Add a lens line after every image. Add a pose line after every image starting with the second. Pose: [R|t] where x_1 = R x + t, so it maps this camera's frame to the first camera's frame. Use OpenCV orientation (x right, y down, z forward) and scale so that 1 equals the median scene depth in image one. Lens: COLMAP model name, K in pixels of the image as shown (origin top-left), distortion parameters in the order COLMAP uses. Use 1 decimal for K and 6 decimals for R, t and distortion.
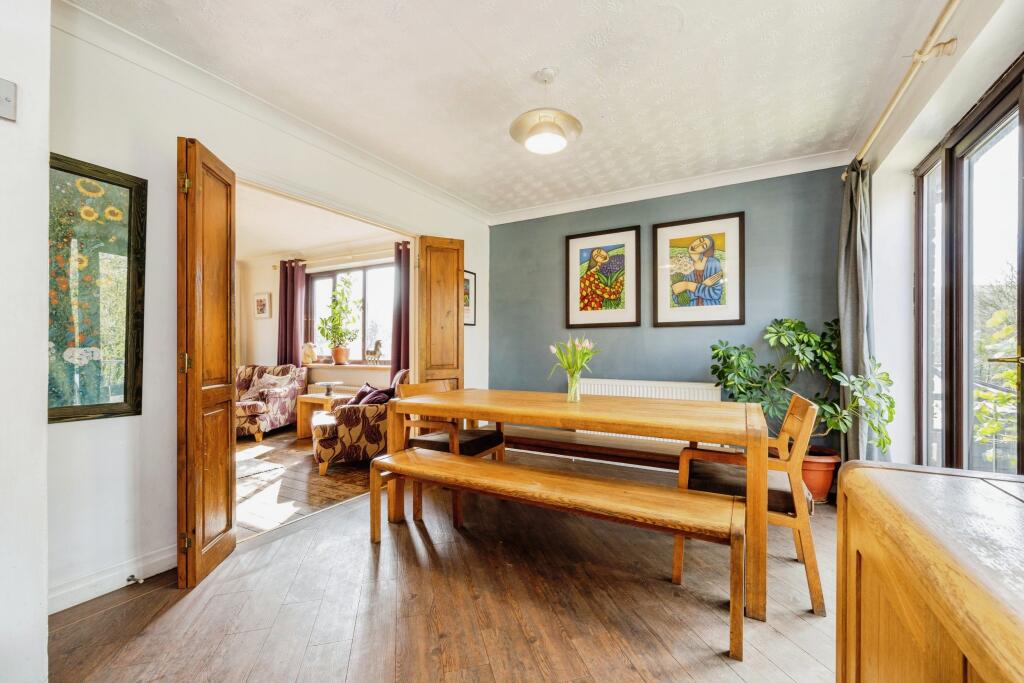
lens RADIAL K [[412.7, 0, 514.9], [0, 412.7, 345.3], [0, 0, 1]] dist [-0.002207, -0.000246]
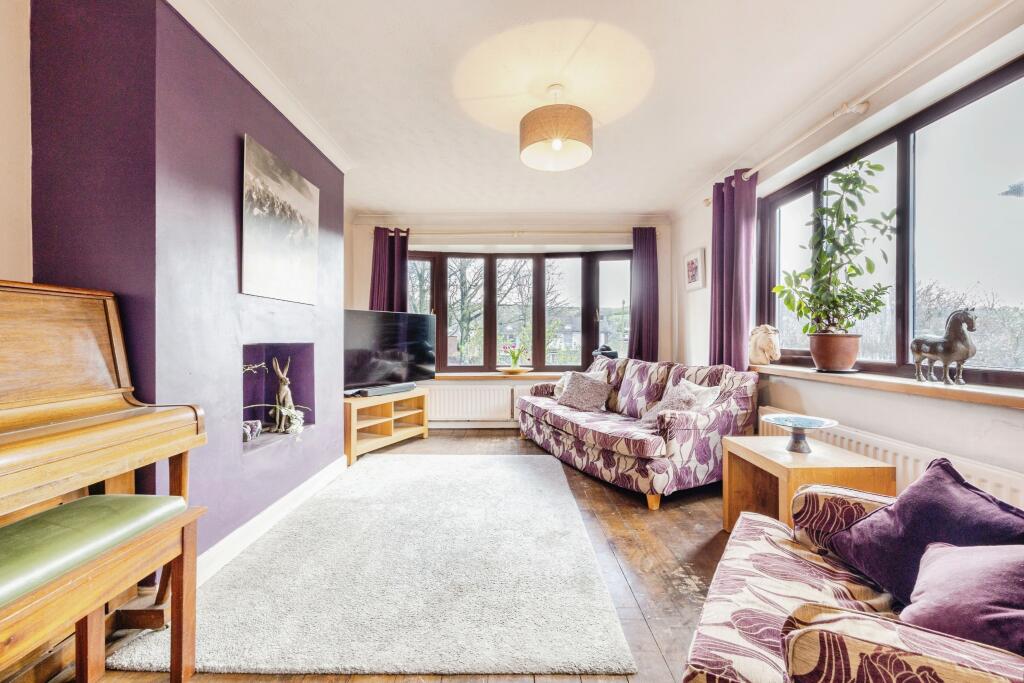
lens RADIAL K [[412.7, 0, 514.2], [0, 412.7, 337.0], [0, 0, 1]] dist [-0.002207, -0.000246]
pose [[0.484968, 0.001340, -0.874531, -0.205324], [0.003681, 0.999987, 0.003573, 0.006965], [0.874524, -0.004952, 0.484956, 0.494728]]
